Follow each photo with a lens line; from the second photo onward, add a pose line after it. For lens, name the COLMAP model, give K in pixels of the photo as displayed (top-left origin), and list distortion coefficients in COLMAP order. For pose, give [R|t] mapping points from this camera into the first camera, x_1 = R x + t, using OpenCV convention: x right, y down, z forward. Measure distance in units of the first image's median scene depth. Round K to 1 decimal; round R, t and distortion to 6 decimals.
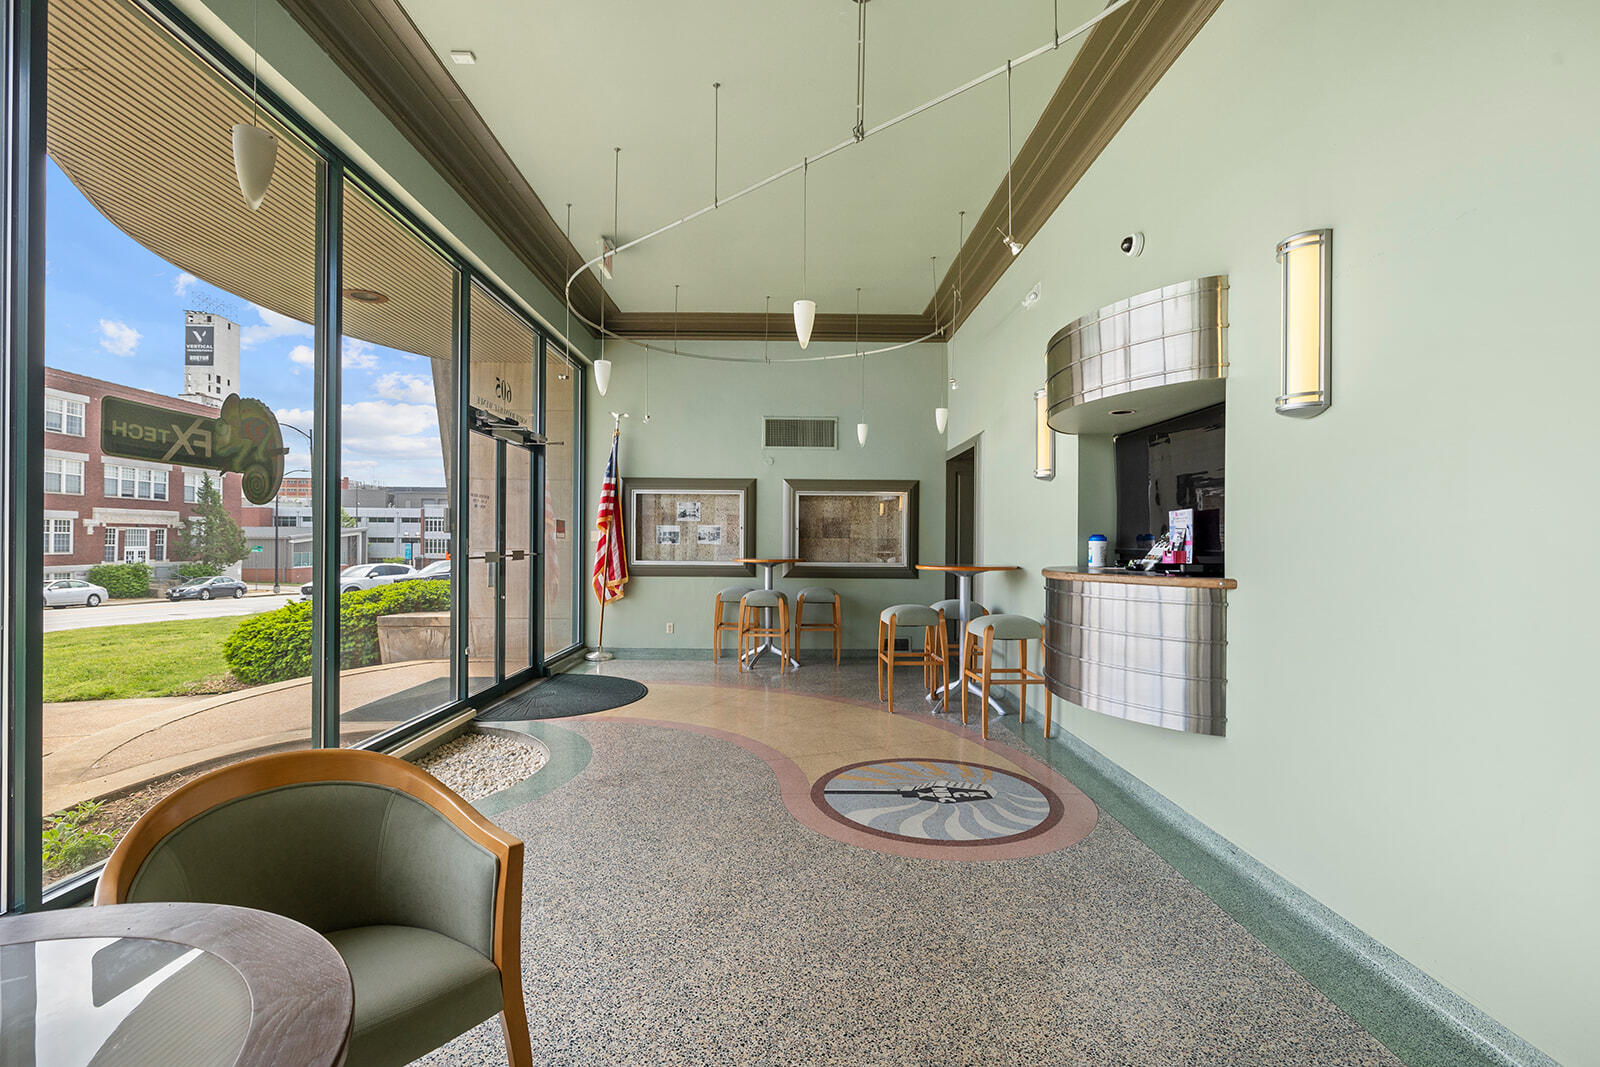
lens RADIAL K [[725.5, 0, 800.5], [0, 725.5, 541.1], [0, 0, 1]] dist [0.000838, 0.000153]
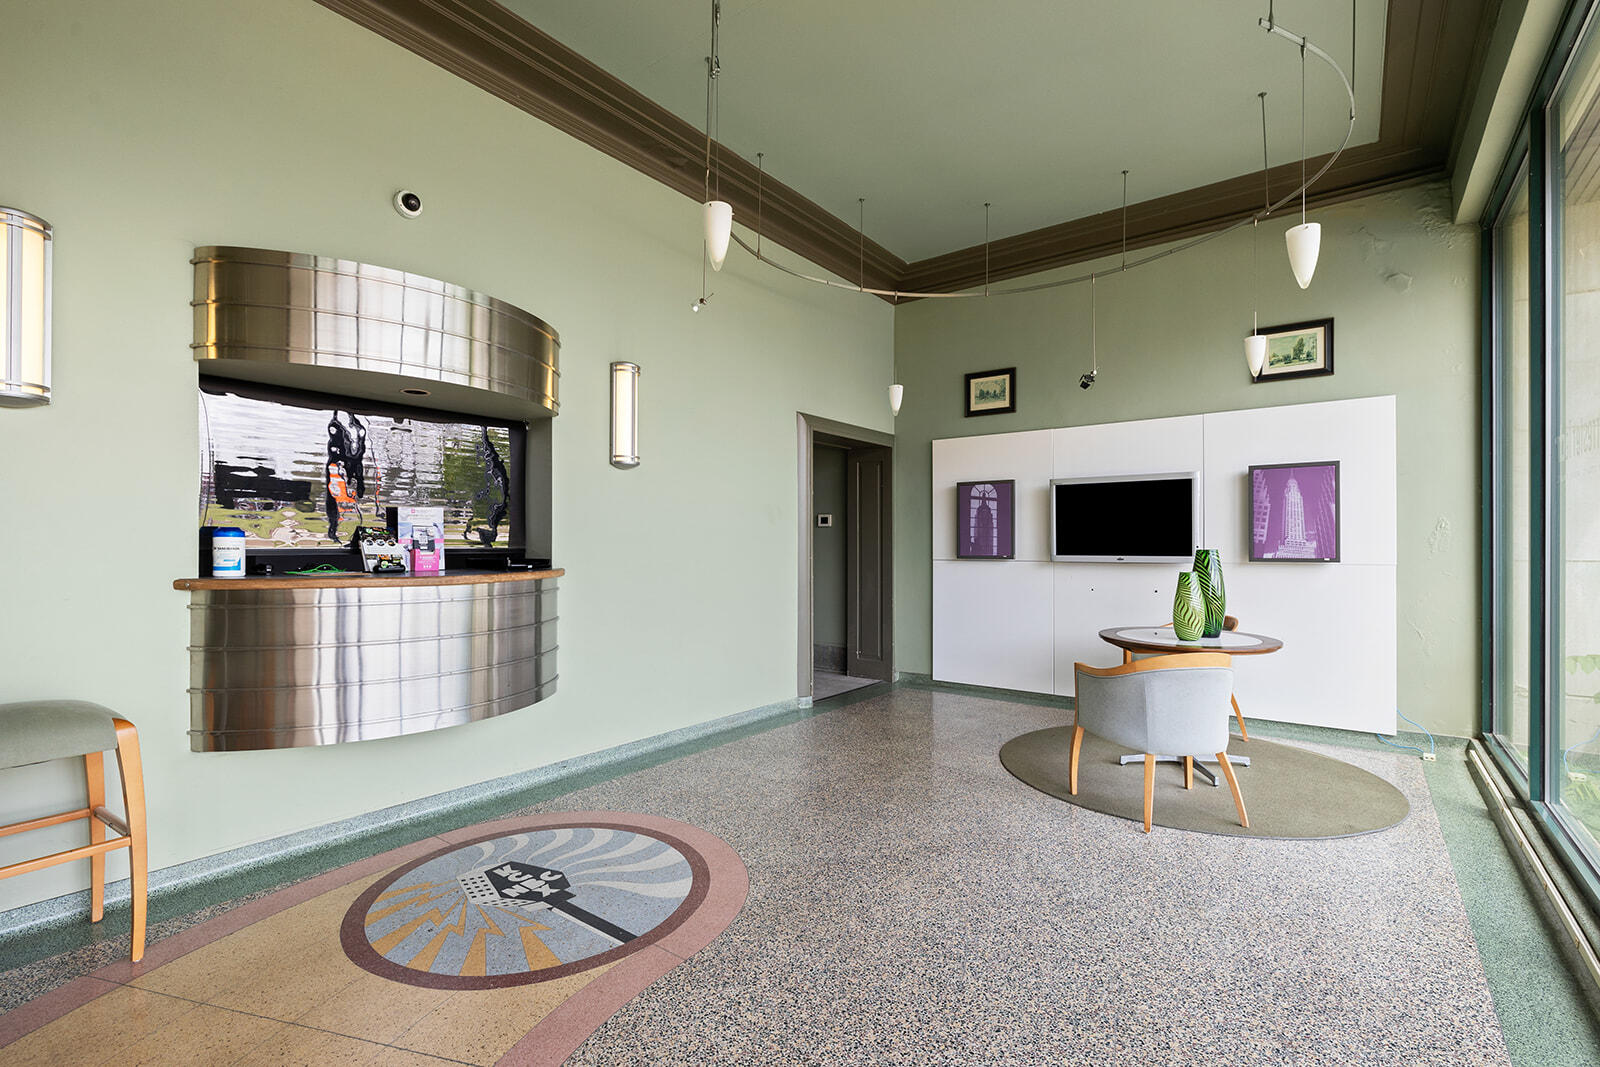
lens RADIAL K [[725.5, 0, 800.5], [0, 725.5, 541.1], [0, 0, 1]] dist [0.000838, 0.000153]
pose [[-0.784736, -0.006687, 0.619794, -0.503755], [-0.009293, 0.999956, -0.000978, -0.000146], [-0.619760, -0.006527, -0.784764, 1.509048]]
